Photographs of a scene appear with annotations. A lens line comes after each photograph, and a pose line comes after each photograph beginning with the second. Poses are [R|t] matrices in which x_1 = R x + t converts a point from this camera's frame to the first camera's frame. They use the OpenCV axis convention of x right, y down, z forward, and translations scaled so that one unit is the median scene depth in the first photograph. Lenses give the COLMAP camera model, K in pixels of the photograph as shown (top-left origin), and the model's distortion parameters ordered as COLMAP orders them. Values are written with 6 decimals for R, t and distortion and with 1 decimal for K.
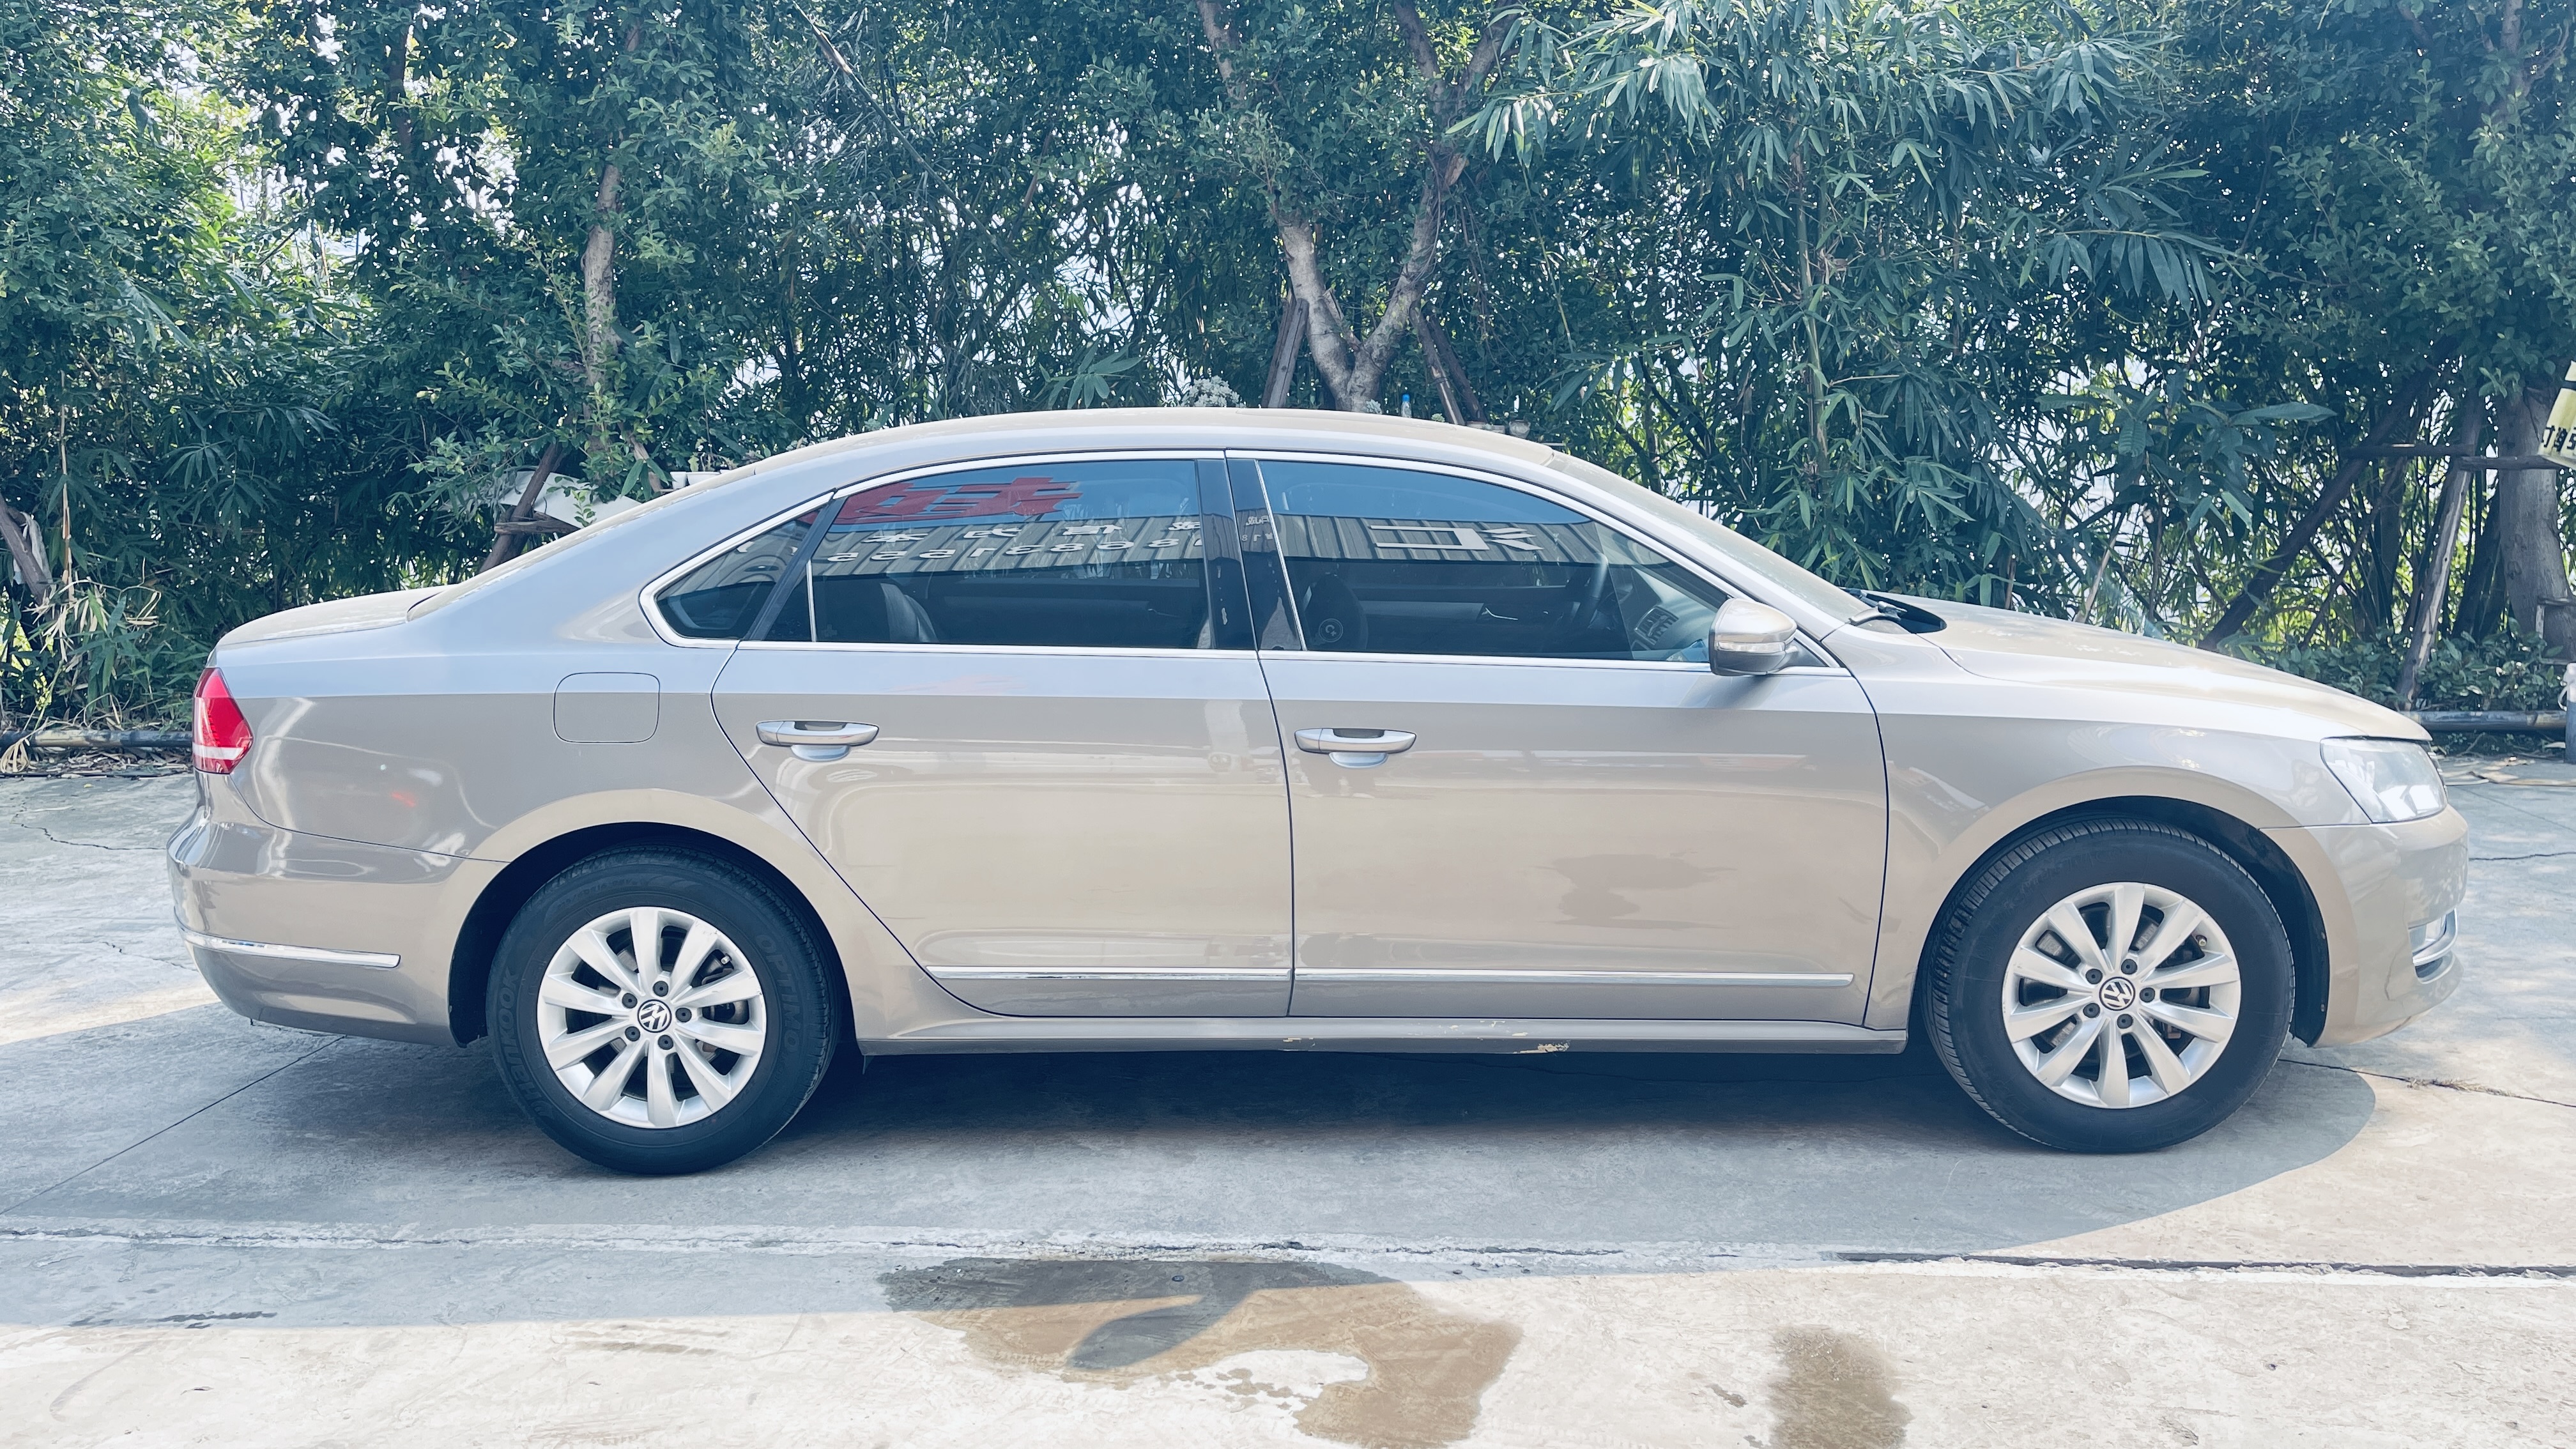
lens RADIAL K [[1934.6, 0, 1295.2], [0, 1934.6, 717.0], [0, 0, 1]] dist [0.083785, -0.114543]
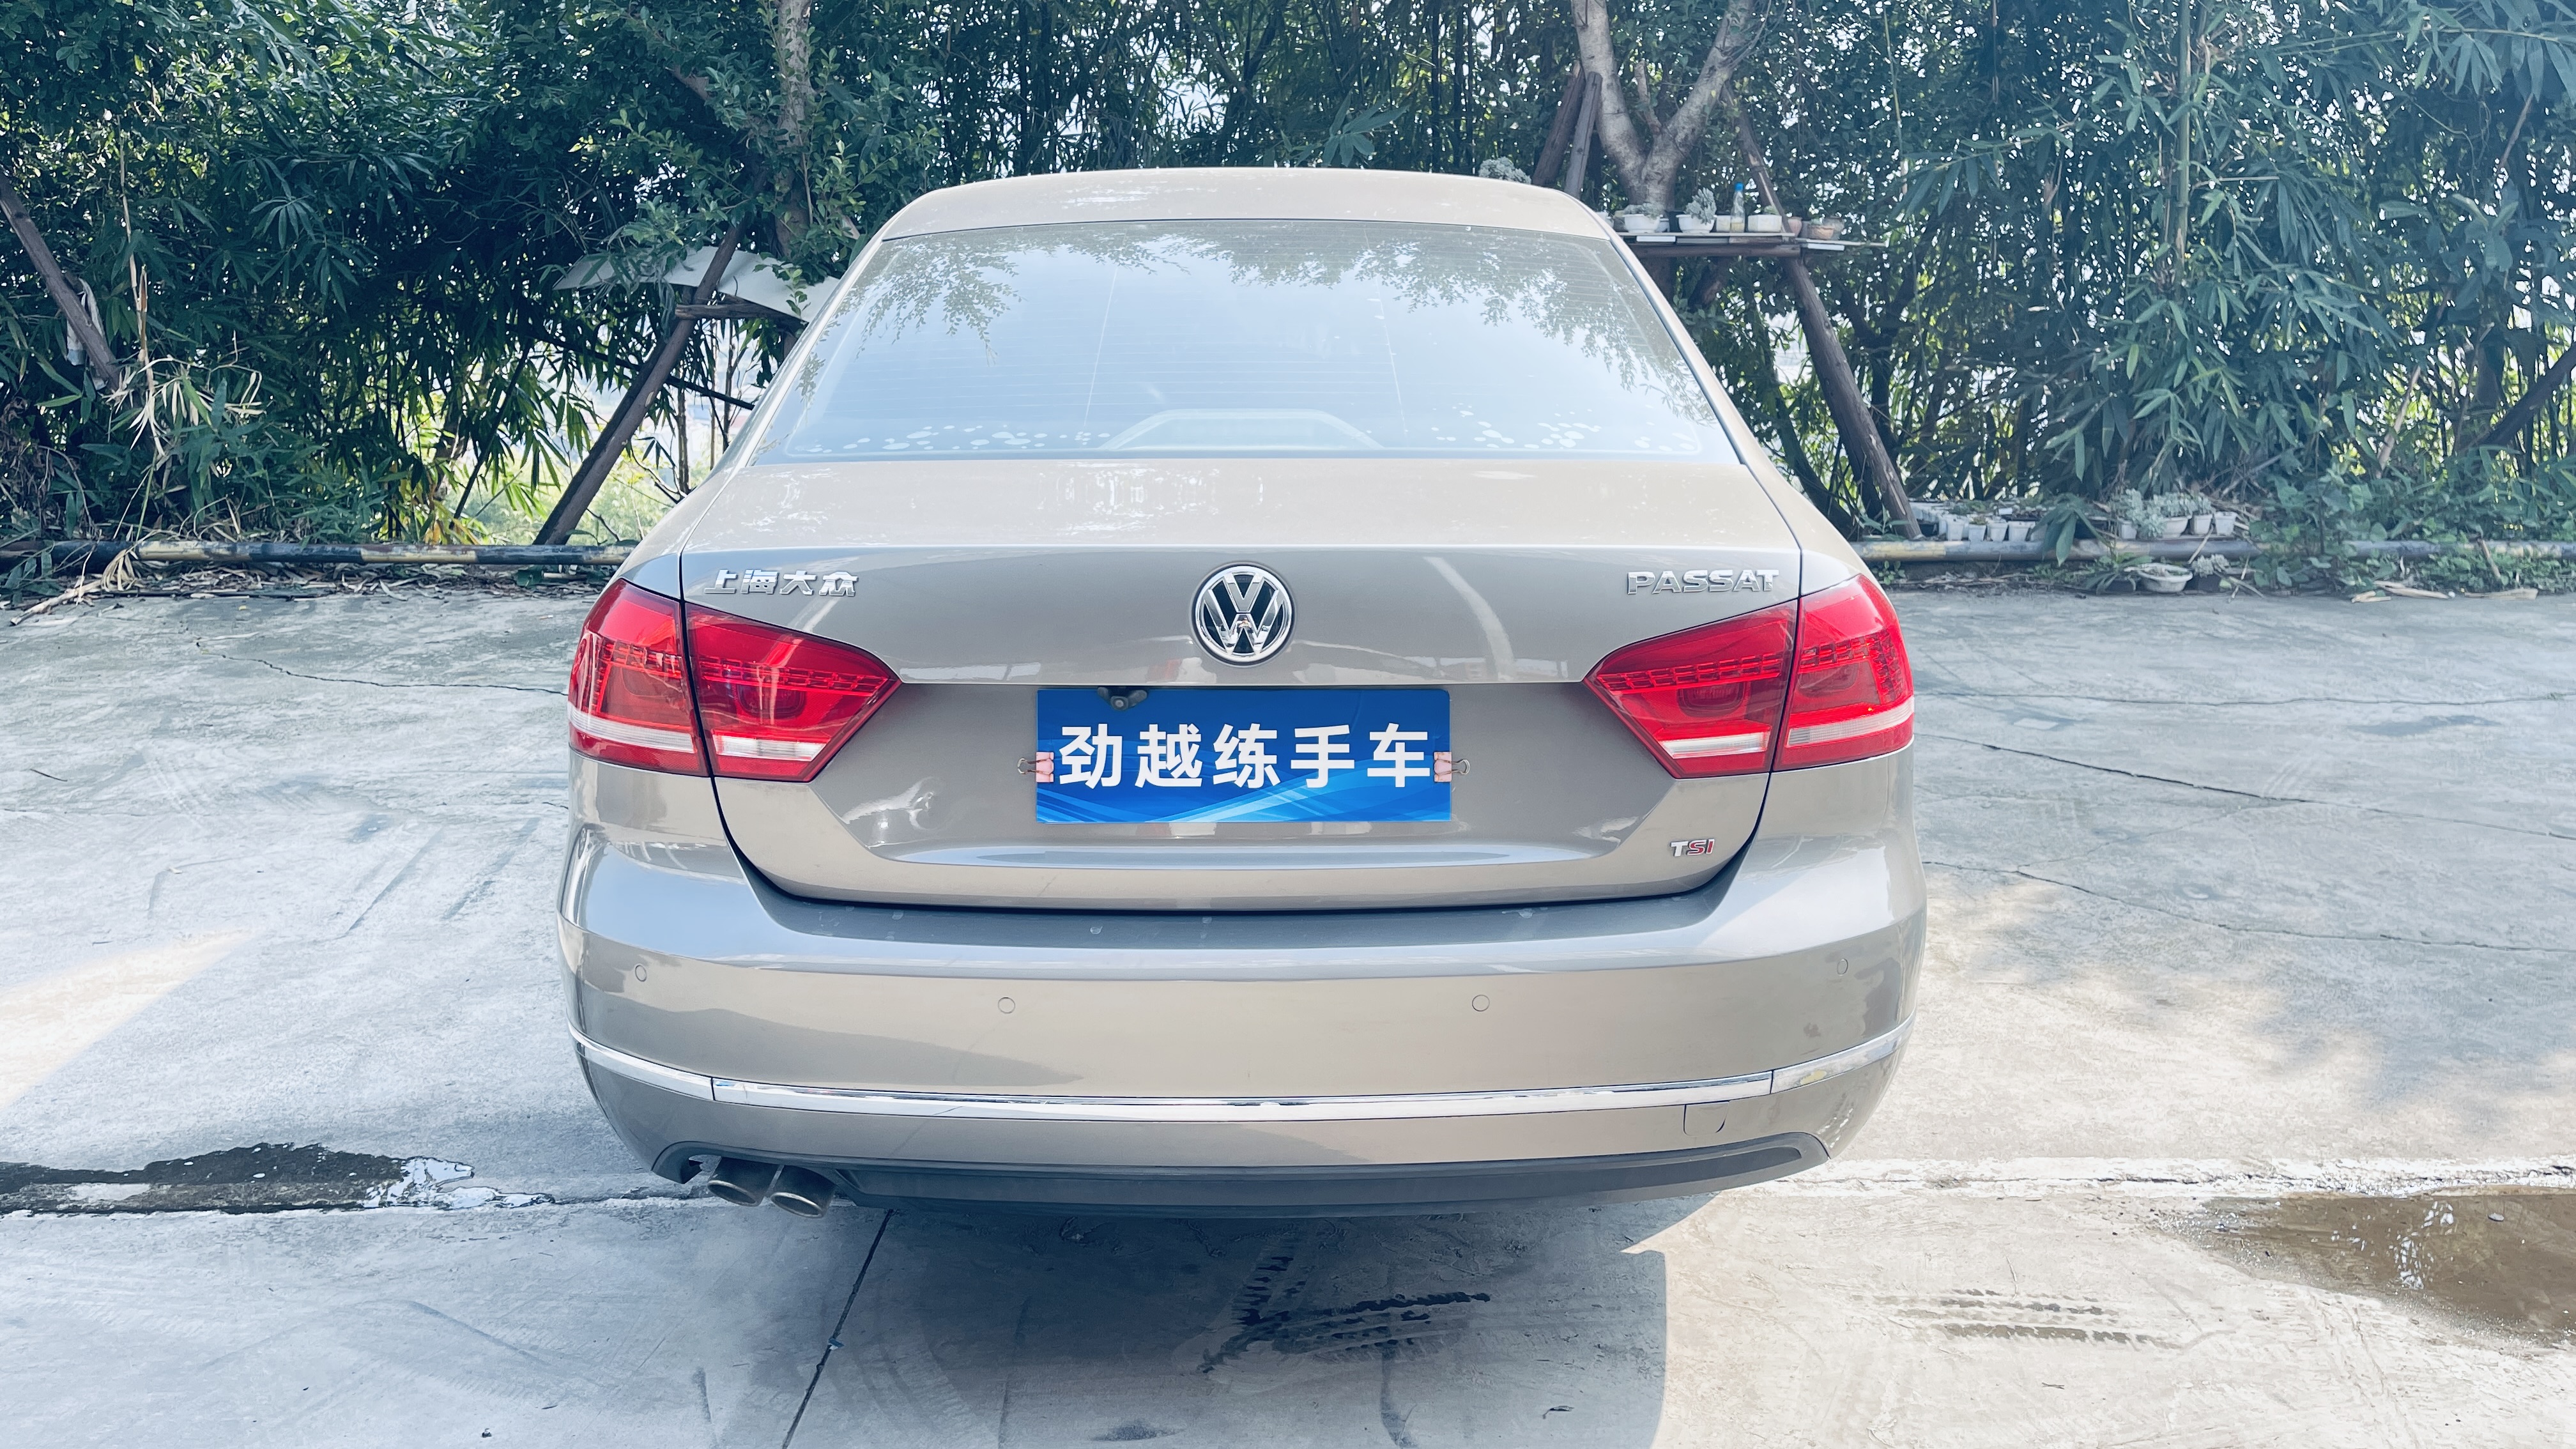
lens RADIAL K [[1939.5, 0, 1288.0], [0, 1939.5, 724.5], [0, 0, 1]] dist [0.083098, -0.108409]
pose [[0.991574, -0.003937, 0.129478, -0.290486], [-0.008601, 0.995332, 0.096131, -0.000289], [-0.129252, -0.096435, 0.986911, 0.105509]]
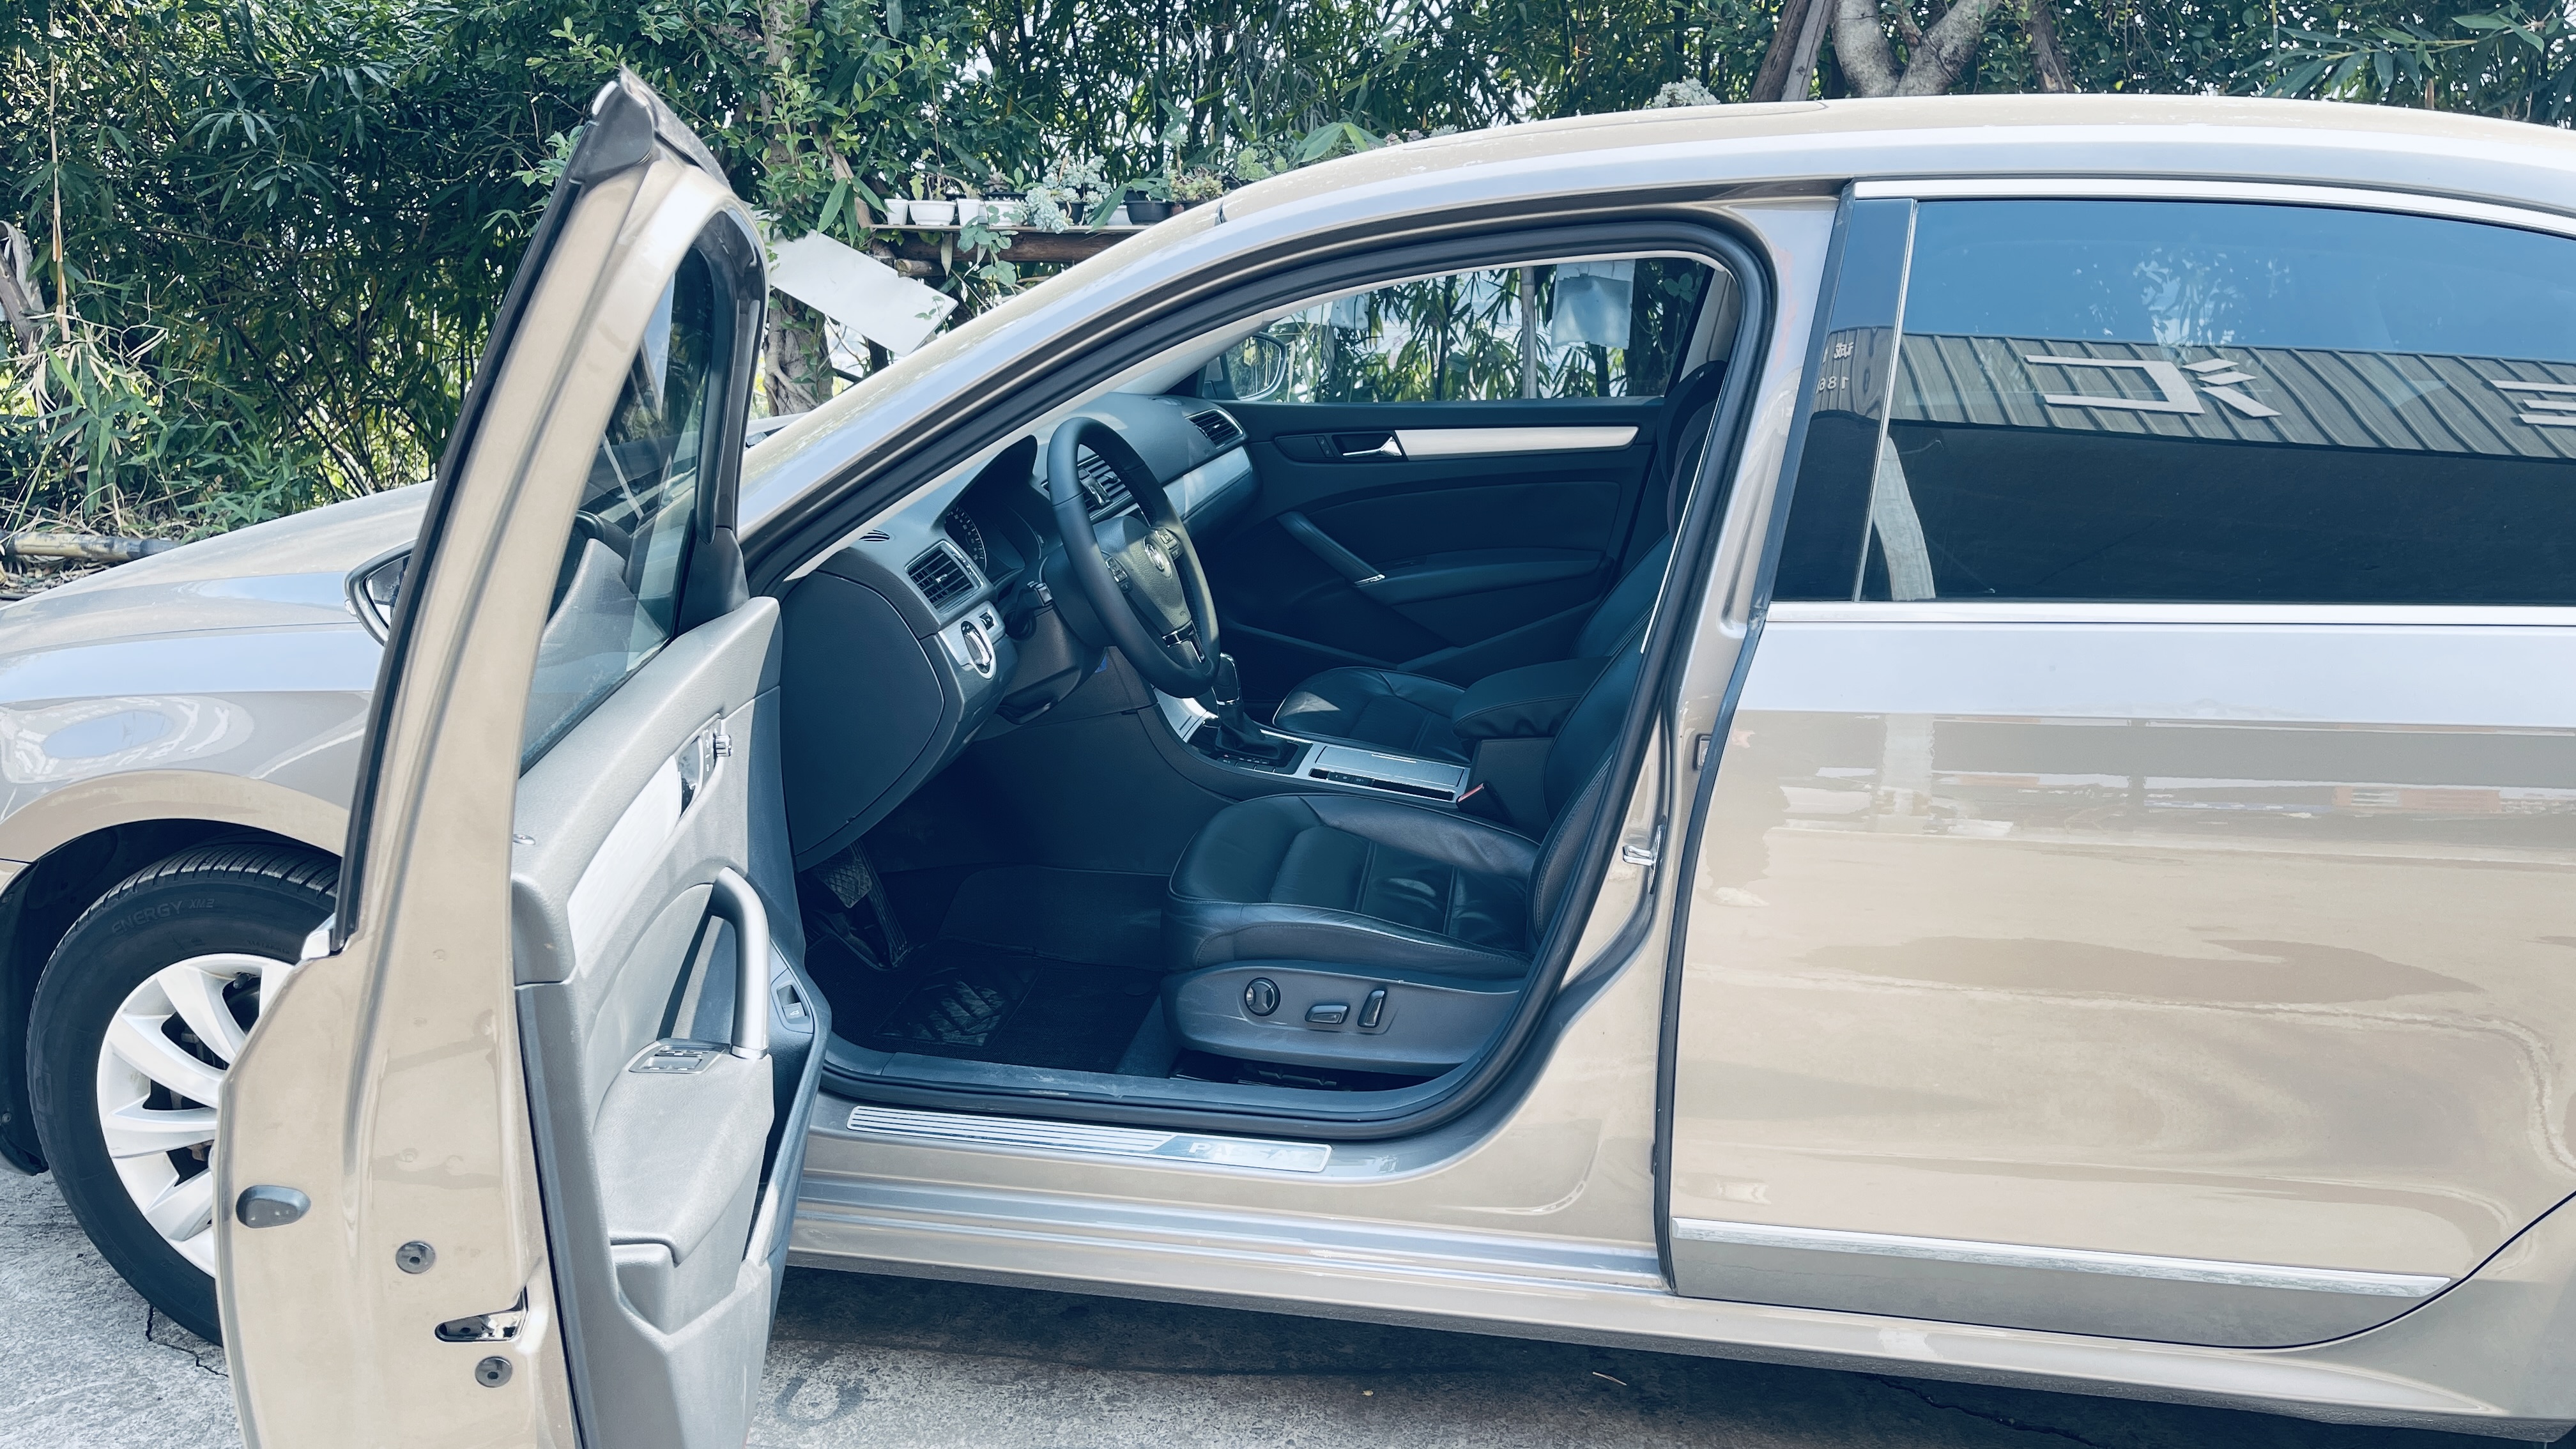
lens RADIAL K [[1934.6, 0, 1295.2], [0, 1934.6, 717.0], [0, 0, 1]] dist [0.083785, -0.114543]
pose [[0.996719, 0.054605, -0.059745, -0.139834], [-0.046561, 0.990602, 0.128606, -0.044481], [0.066206, -0.125402, 0.989894, 0.342082]]
